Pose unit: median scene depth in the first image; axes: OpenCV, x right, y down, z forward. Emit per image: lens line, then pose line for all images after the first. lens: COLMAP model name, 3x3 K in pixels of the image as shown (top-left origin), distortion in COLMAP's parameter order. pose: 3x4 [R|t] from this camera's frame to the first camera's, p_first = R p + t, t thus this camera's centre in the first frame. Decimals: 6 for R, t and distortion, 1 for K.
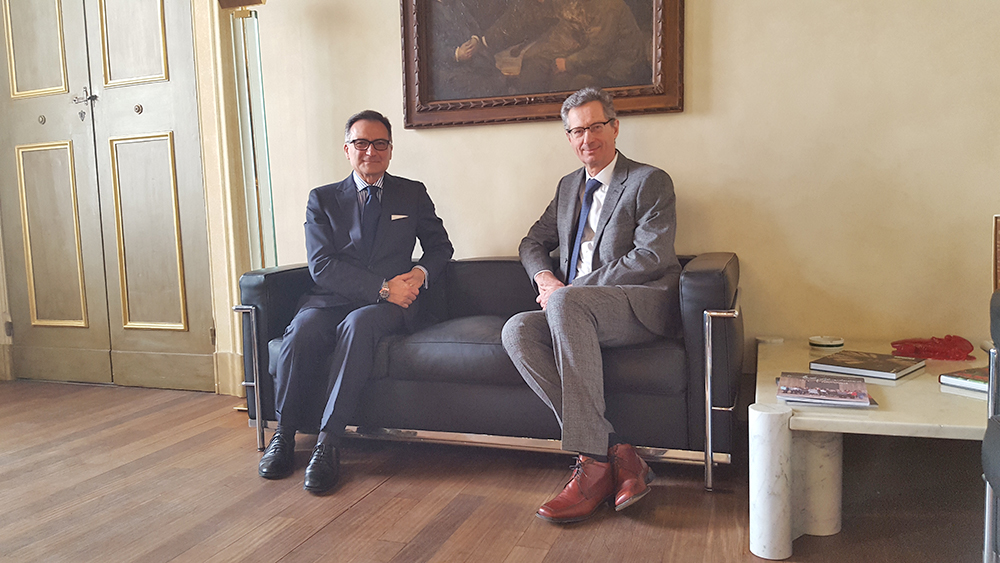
lens RADIAL K [[771.9, 0, 500.0], [0, 771.9, 281.5], [0, 0, 1]] dist [0.098573, -0.209945]
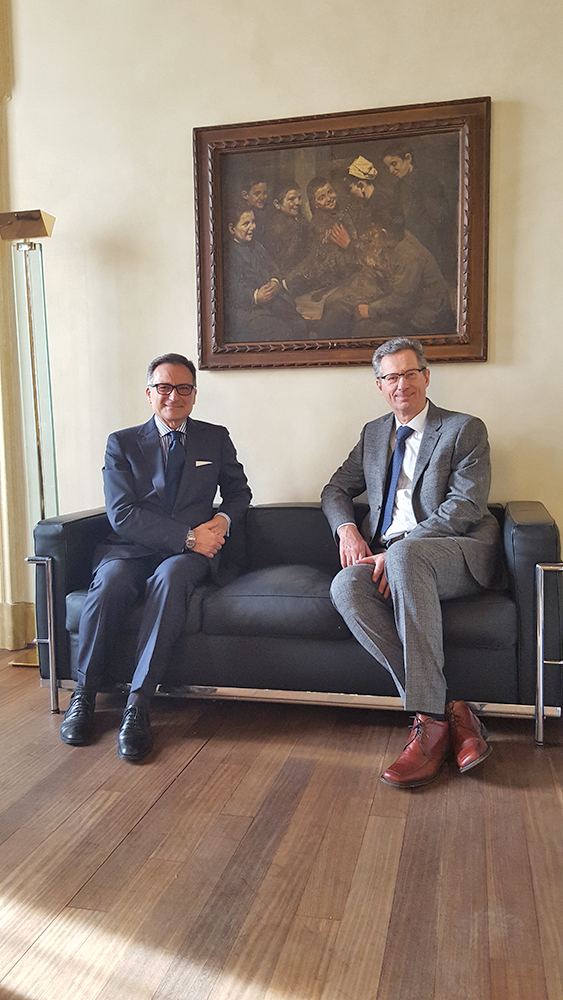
lens RADIAL K [[771.9, 0, 283.6], [0, 771.9, 479.0], [0, 0, 1]] dist [0.098573, -0.209945]
pose [[0.992846, 0.002735, 0.119370, -0.149485], [0.000908, 0.999536, -0.030458, -0.034598], [-0.119398, 0.030349, 0.992382, 0.031622]]
